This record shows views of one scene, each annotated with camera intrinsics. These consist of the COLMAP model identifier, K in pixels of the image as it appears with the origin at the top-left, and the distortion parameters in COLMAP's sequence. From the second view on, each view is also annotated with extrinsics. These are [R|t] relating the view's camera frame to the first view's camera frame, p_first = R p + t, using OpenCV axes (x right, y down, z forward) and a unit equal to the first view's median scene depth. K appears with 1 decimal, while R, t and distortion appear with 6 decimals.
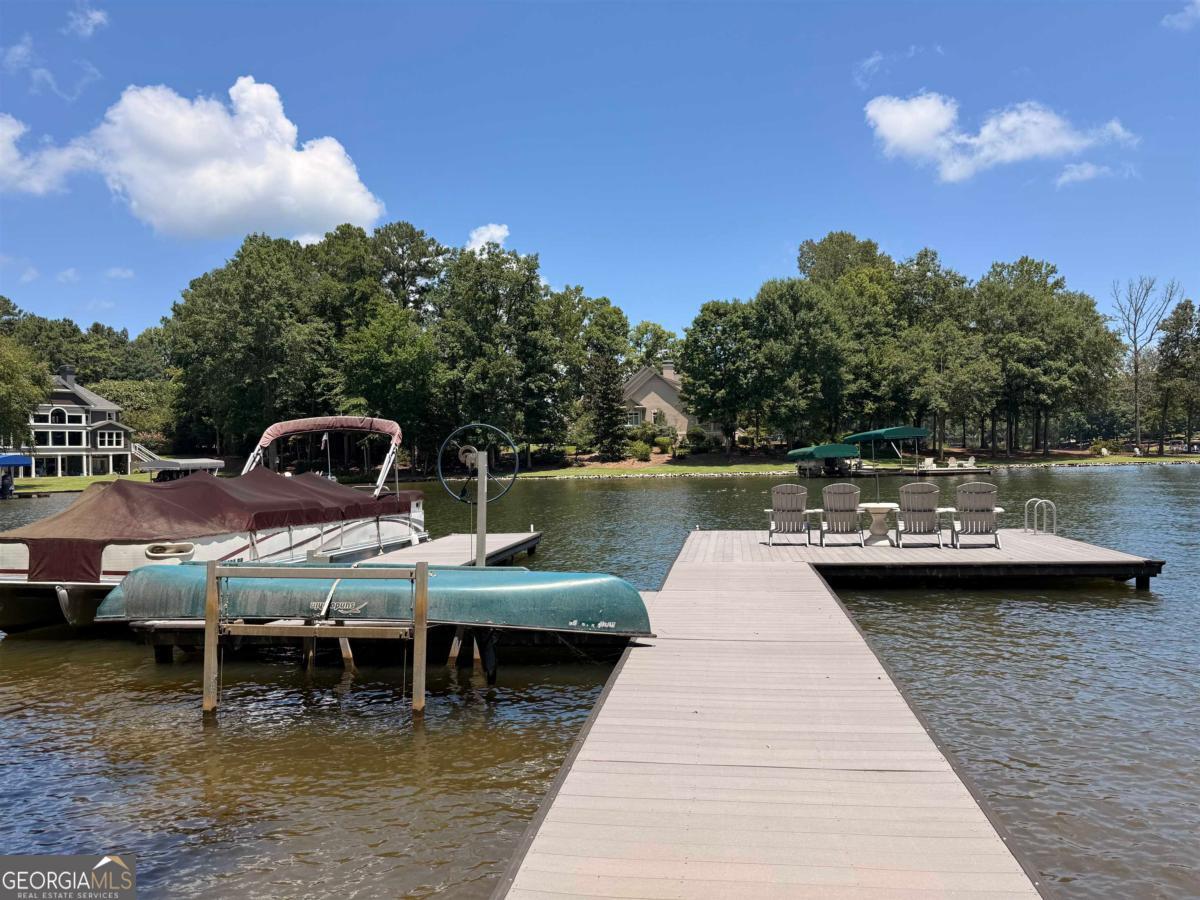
lens RADIAL K [[846.7, 0, 600.0], [0, 846.7, 450.0], [0, 0, 1]] dist [-0.000075, -0.003487]
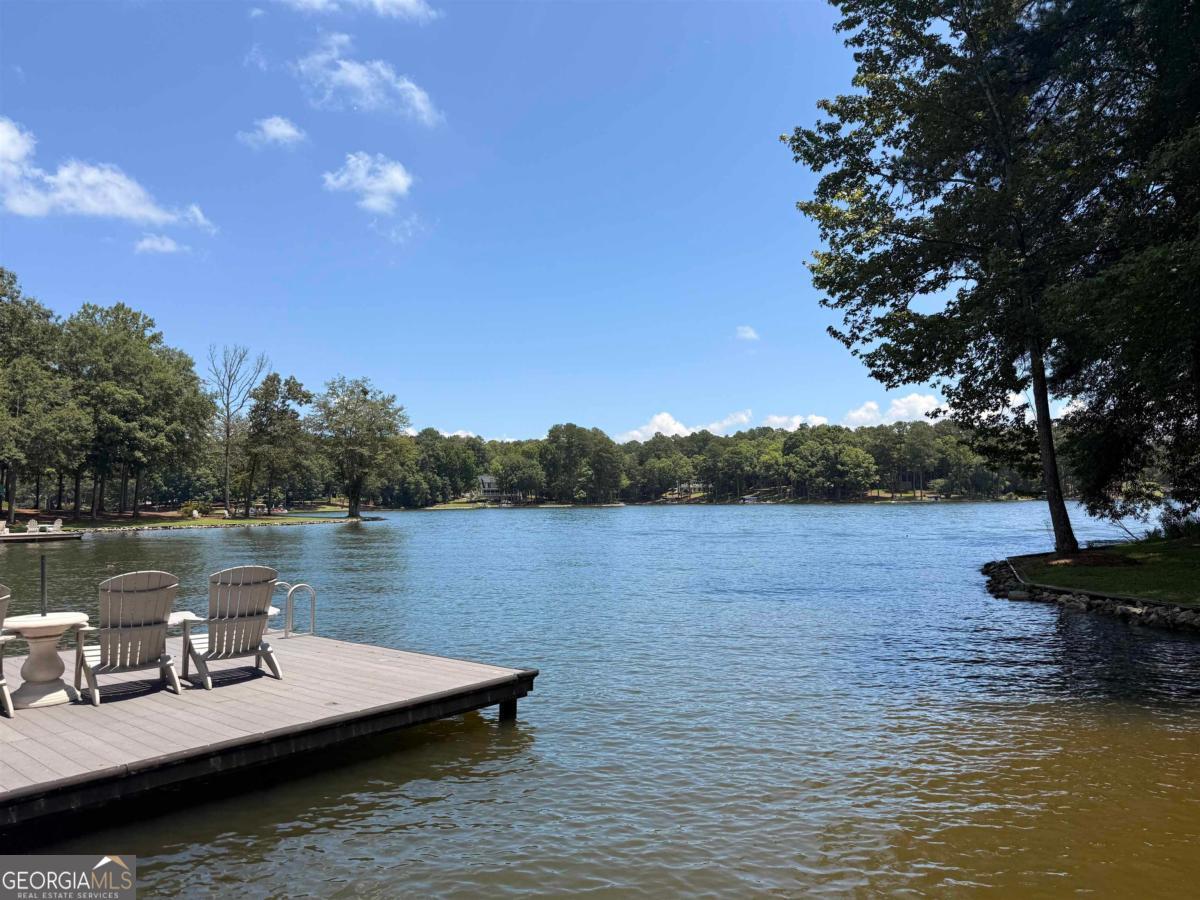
lens RADIAL K [[846.6, 0, 600.0], [0, 846.6, 450.0], [0, 0, 1]] dist [0.036719, -0.045075]
pose [[0.539472, 0.067104, 0.839325, 0.012097], [-0.006163, 0.997107, -0.075757, 0.000293], [-0.841981, 0.035696, 0.538325, 0.069335]]
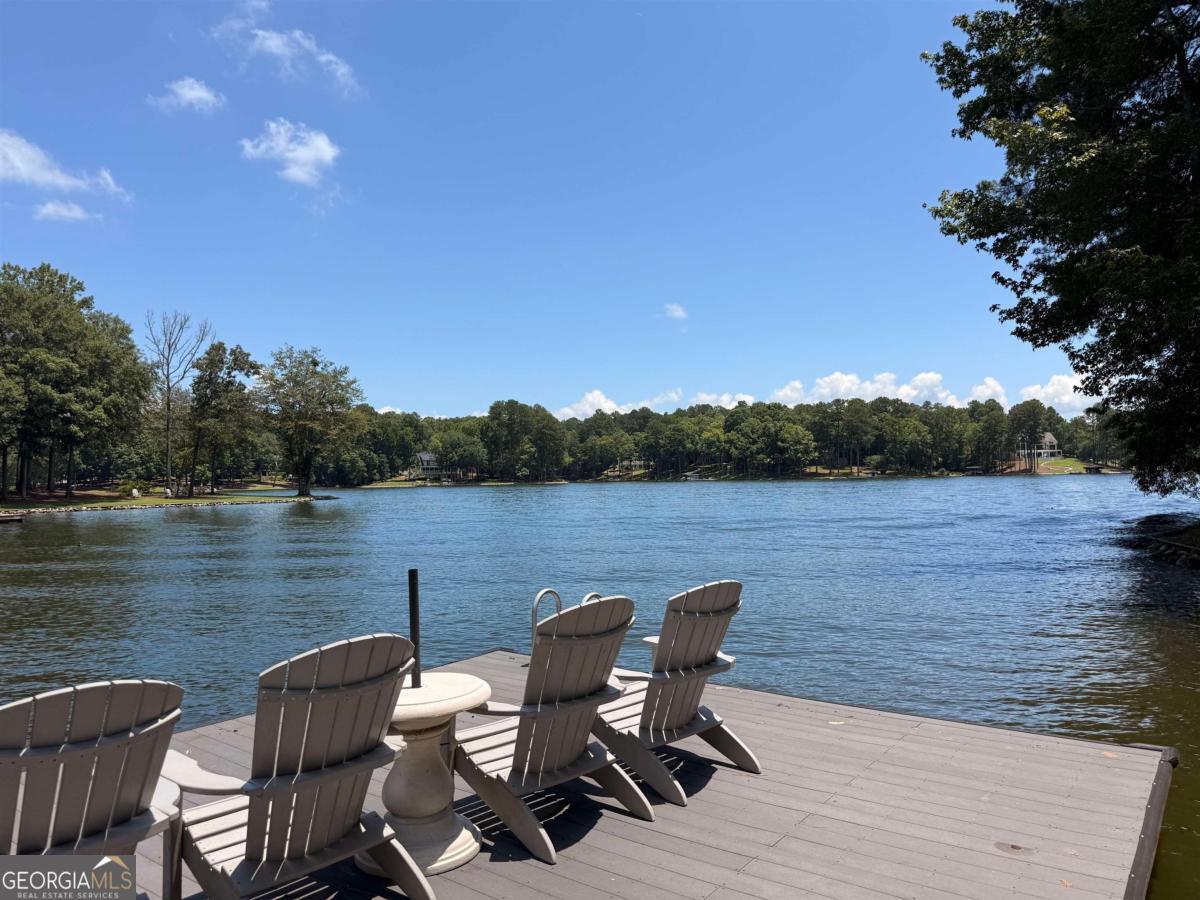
lens RADIAL K [[846.7, 0, 600.0], [0, 846.7, 450.0], [0, 0, 1]] dist [-0.000075, -0.003487]
pose [[0.467265, 0.044588, 0.882992, 0.021449], [-0.001262, 0.998760, -0.049766, 0.000533], [-0.884116, 0.022139, 0.466742, 0.134561]]
